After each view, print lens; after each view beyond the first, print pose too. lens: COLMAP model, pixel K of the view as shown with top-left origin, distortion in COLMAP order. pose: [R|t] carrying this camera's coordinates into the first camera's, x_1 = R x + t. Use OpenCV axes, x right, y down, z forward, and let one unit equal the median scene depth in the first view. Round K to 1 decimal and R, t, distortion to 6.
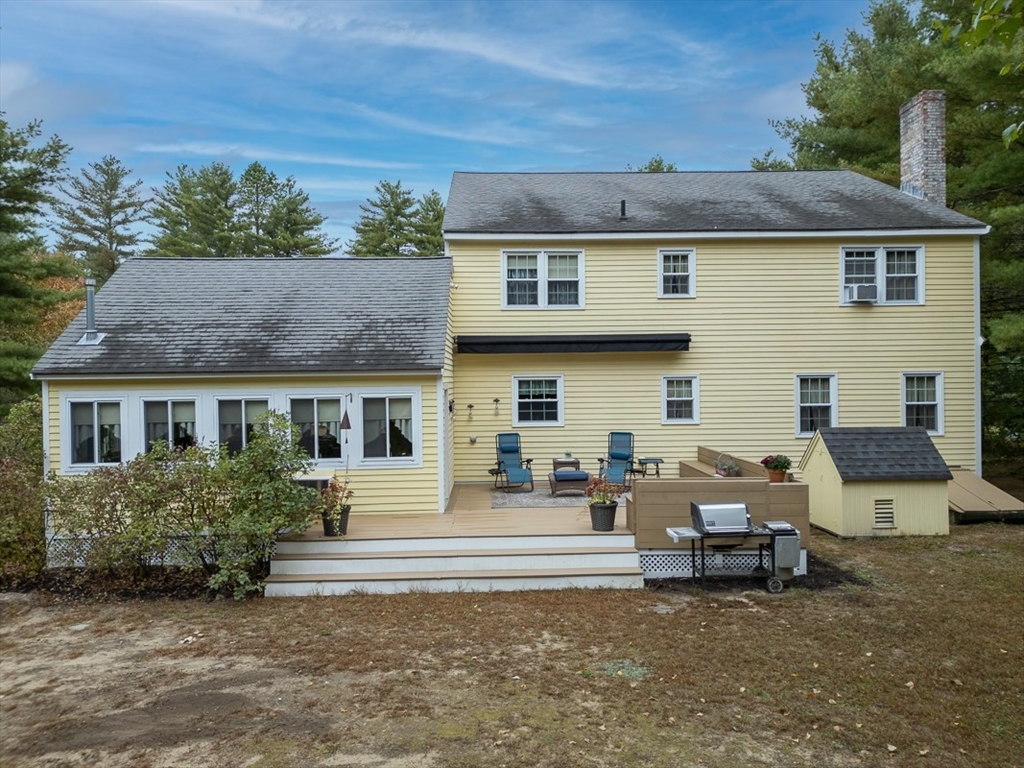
lens RADIAL K [[717.0, 0, 511.5], [0, 717.0, 384.7], [0, 0, 1]] dist [0.055758, -0.040450]
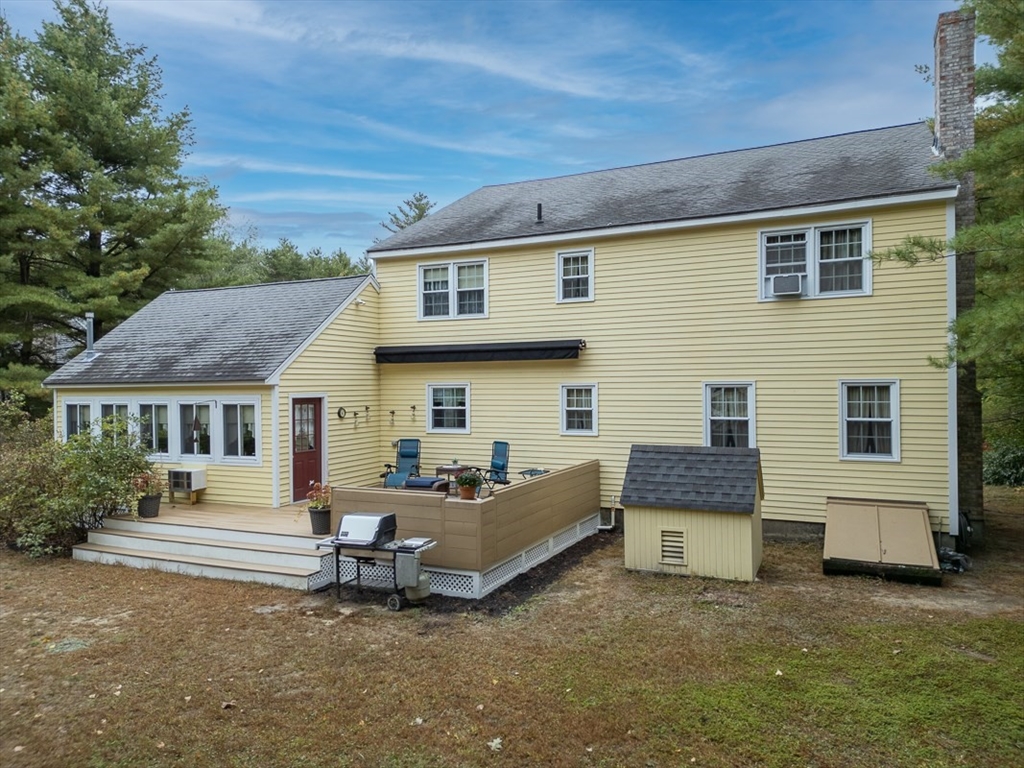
lens RADIAL K [[717.0, 0, 513.0], [0, 717.0, 386.4], [0, 0, 1]] dist [0.055758, -0.040450]
pose [[0.892112, 0.003768, -0.451799, 0.590719], [-0.003079, 0.999993, 0.002260, -0.011848], [0.451804, -0.000625, 0.892117, 0.124656]]
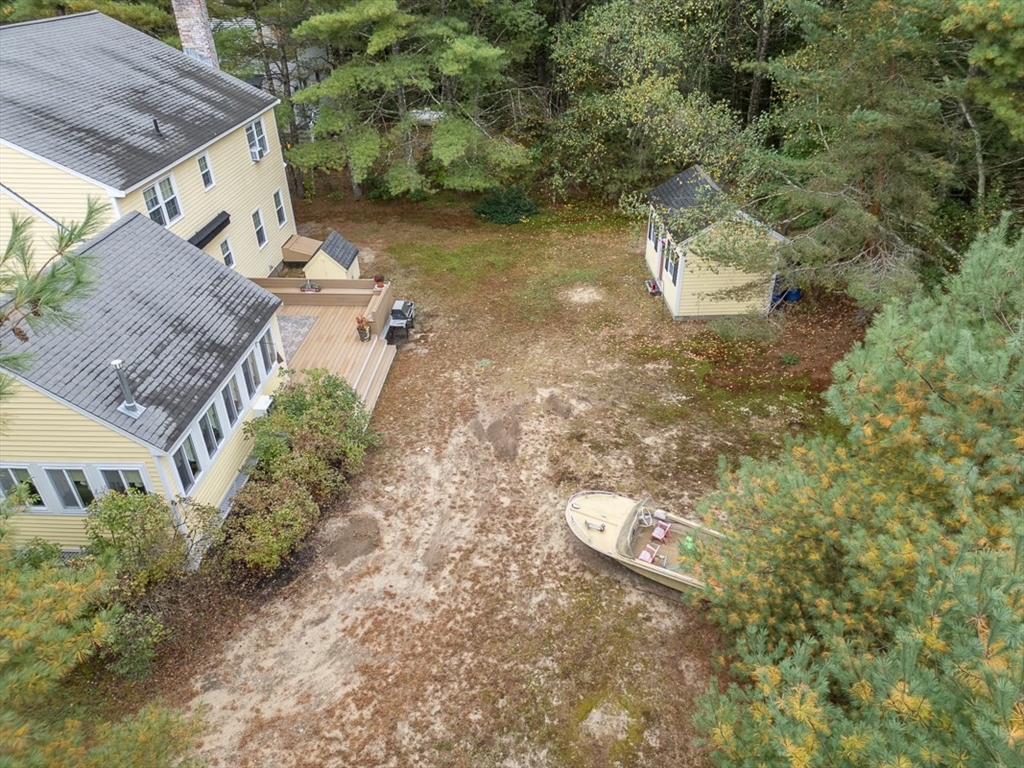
lens RADIAL K [[717.0, 0, 514.2], [0, 717.0, 385.7], [0, 0, 1]] dist [0.055758, -0.040450]
pose [[0.078518, -0.516351, 0.852770, -1.184382], [0.015946, 0.855952, 0.516810, -0.531089], [-0.996785, -0.026981, 0.075442, 0.275720]]
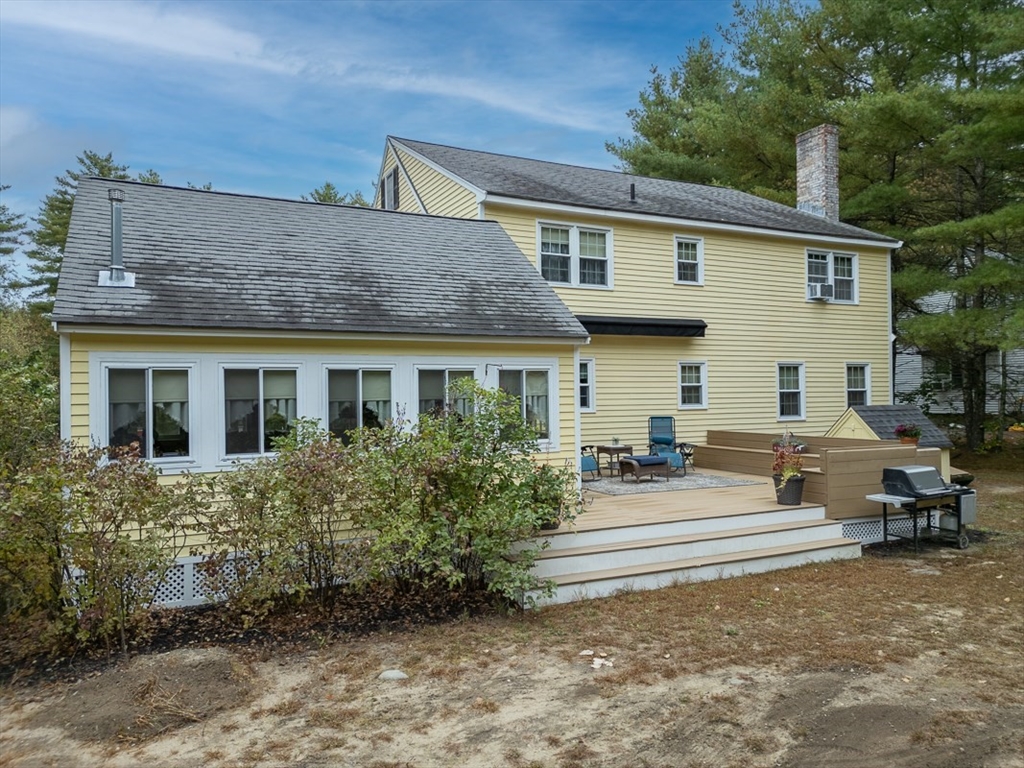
lens RADIAL K [[717.0, 0, 511.3], [0, 717.0, 386.4], [0, 0, 1]] dist [0.055758, -0.040450]
pose [[0.909665, 0.005571, 0.415305, -0.425579], [0.003143, 0.999789, -0.020294, 0.042995], [-0.415330, 0.019766, 0.909456, 0.185138]]
